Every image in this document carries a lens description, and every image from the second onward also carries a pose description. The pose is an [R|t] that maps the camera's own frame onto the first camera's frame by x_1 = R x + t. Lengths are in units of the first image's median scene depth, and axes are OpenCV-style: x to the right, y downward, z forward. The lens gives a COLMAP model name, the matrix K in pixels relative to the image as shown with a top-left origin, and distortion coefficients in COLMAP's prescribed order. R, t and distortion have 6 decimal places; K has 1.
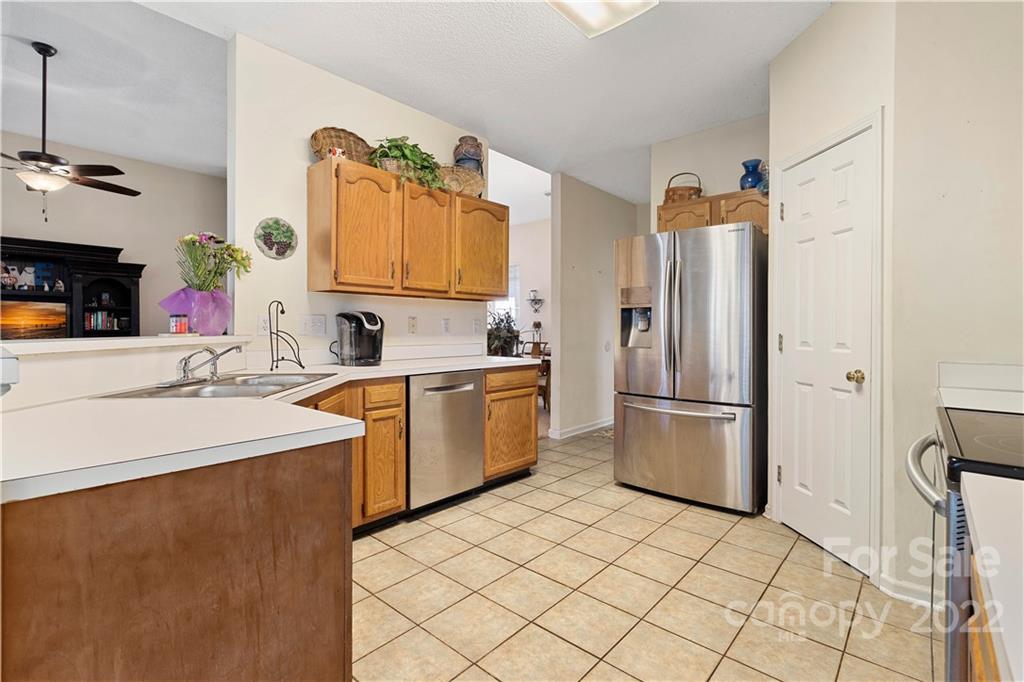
lens RADIAL K [[478.8, 0, 505.3], [0, 478.8, 330.9], [0, 0, 1]] dist [-0.001172, 0.000248]
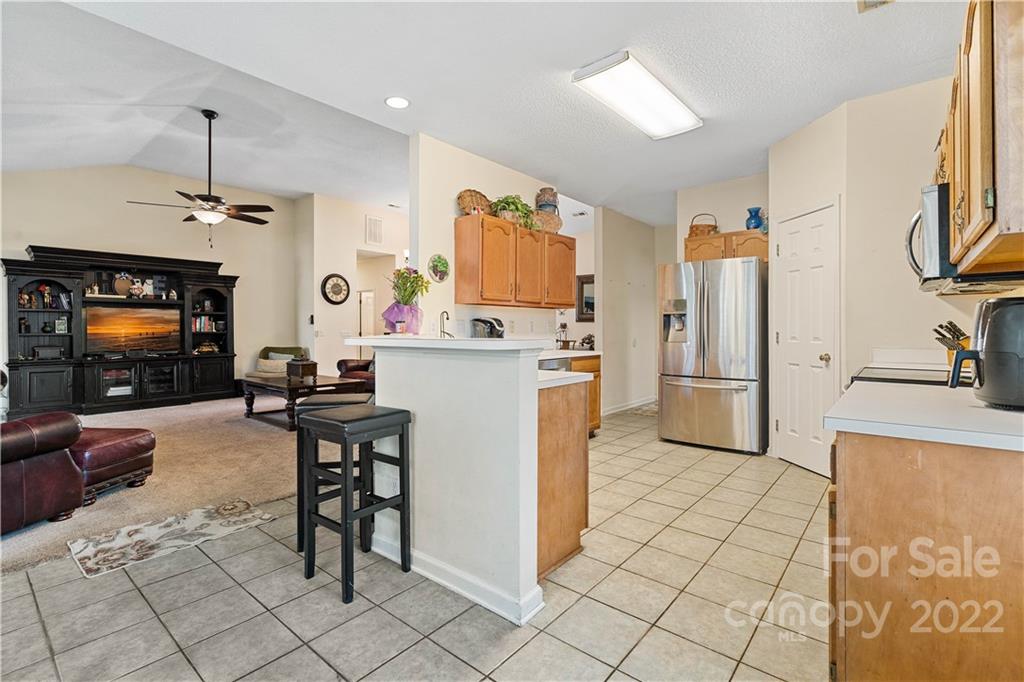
lens RADIAL K [[478.8, 0, 505.3], [0, 478.8, 330.9], [0, 0, 1]] dist [-0.001172, 0.000248]
pose [[0.999620, -0.005109, 0.027082, -0.250391], [0.005149, 0.999986, -0.001395, 0.001238], [-0.027074, 0.001534, 0.999632, -0.375466]]
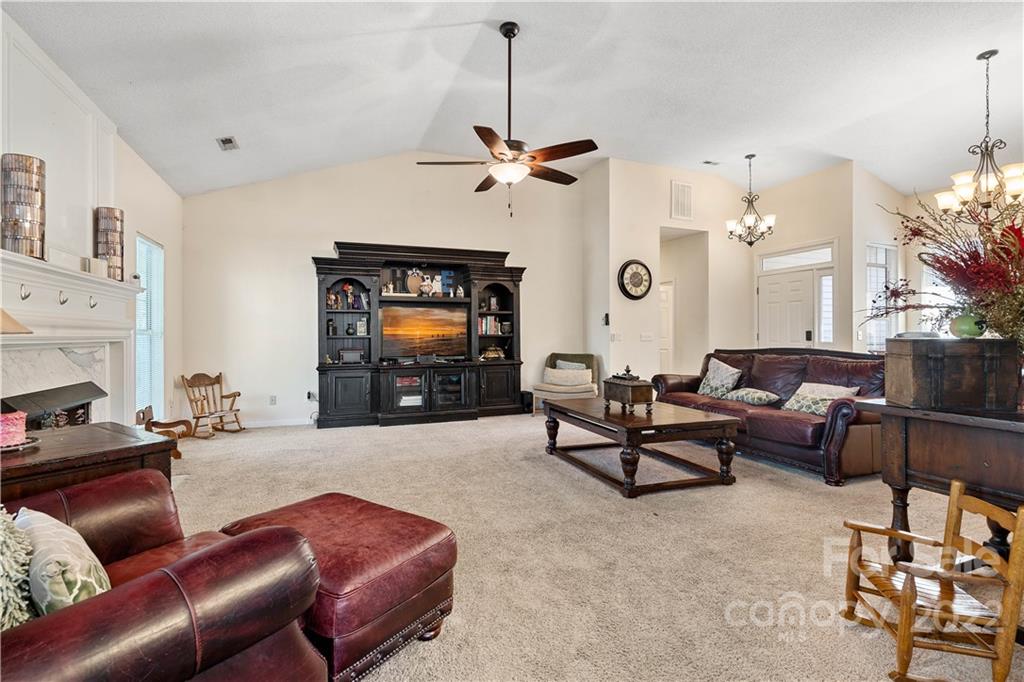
lens RADIAL K [[478.8, 0, 505.3], [0, 478.8, 330.9], [0, 0, 1]] dist [-0.001172, 0.000248]
pose [[0.893622, -0.005414, -0.448788, -0.682489], [0.001292, 0.999954, -0.009491, -0.001190], [0.448819, 0.007902, 0.893588, 0.215428]]
